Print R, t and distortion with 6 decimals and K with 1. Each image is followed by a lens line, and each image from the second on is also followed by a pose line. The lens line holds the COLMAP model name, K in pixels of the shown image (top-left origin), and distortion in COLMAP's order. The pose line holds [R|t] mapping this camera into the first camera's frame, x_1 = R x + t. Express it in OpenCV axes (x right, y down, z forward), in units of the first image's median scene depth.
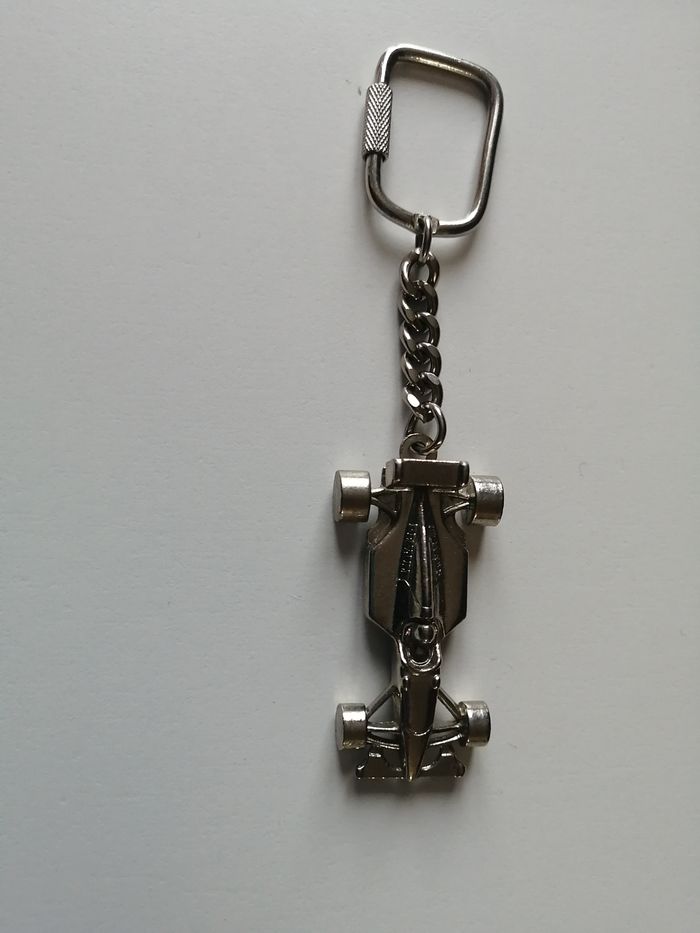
lens RADIAL K [[766.0, 0, 354.5], [0, 766.0, 467.4], [0, 0, 1]] dist [-0.042736, 0.004120]
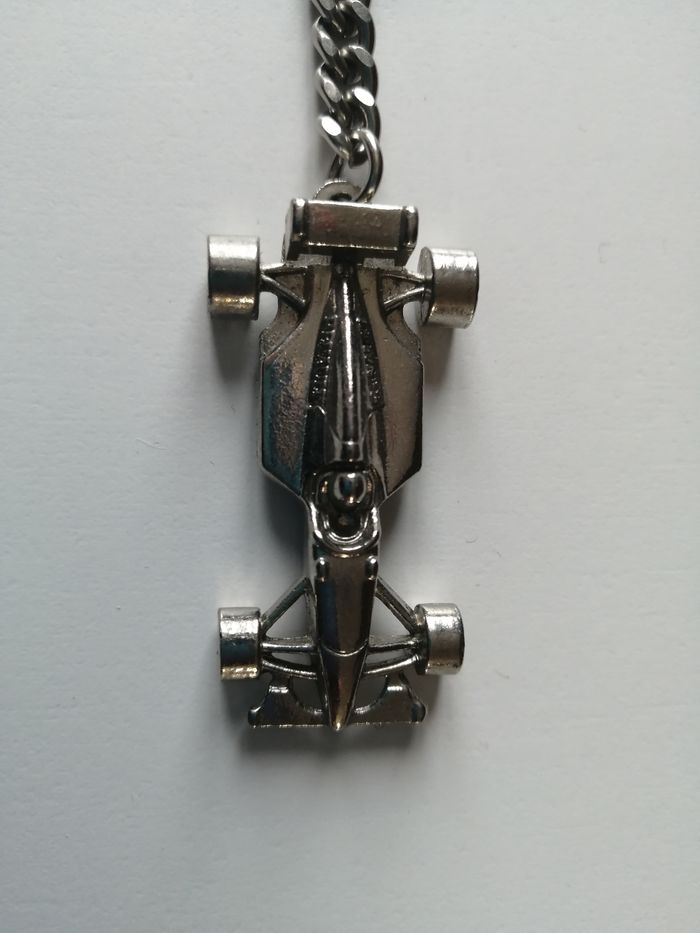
lens RADIAL K [[766.0, 0, 348.0], [0, 766.0, 464.5], [0, 0, 1]] dist [-0.042736, 0.004120]
pose [[0.999603, -0.022319, -0.017172, 0.096290], [0.022999, 0.998915, 0.040497, 0.165420], [0.016250, -0.040876, 0.999032, 0.374191]]
